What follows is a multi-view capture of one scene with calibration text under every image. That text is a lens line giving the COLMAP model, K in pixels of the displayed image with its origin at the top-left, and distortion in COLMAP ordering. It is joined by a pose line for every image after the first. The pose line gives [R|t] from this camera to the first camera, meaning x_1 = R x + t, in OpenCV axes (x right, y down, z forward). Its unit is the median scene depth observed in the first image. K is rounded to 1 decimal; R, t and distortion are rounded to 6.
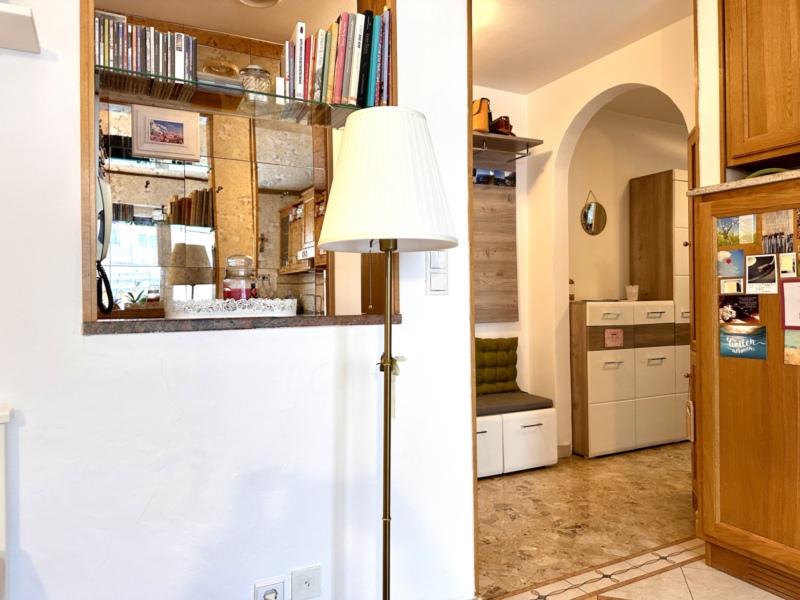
lens RADIAL K [[561.4, 0, 398.2], [0, 561.4, 295.9], [0, 0, 1]] dist [0.049029, -0.066207]
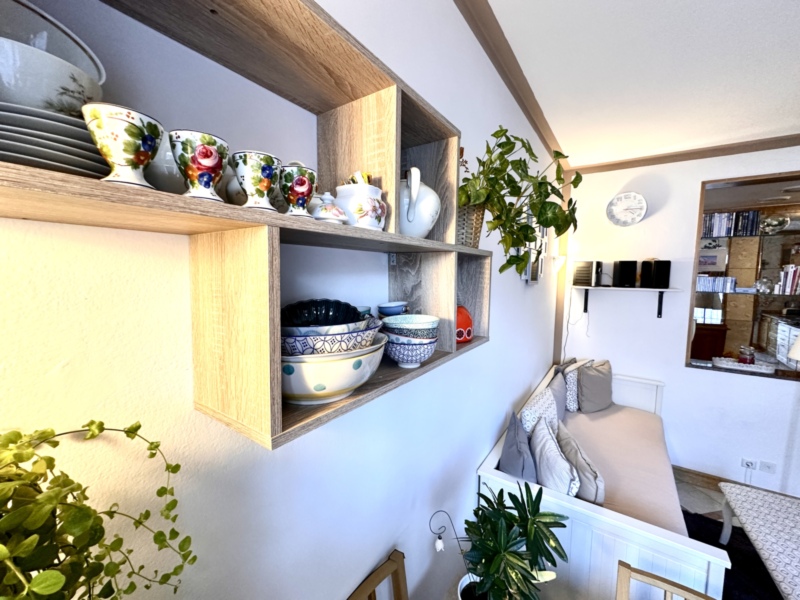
lens RADIAL K [[318.7, 0, 397.9], [0, 318.7, 293.9], [0, 0, 1]] dist [0.000956, 0.000280]
pose [[0.472070, 0.088890, -0.877068, 0.284383], [-0.018486, 0.995683, 0.090962, -0.461508], [0.881367, -0.026727, 0.471675, -1.350561]]
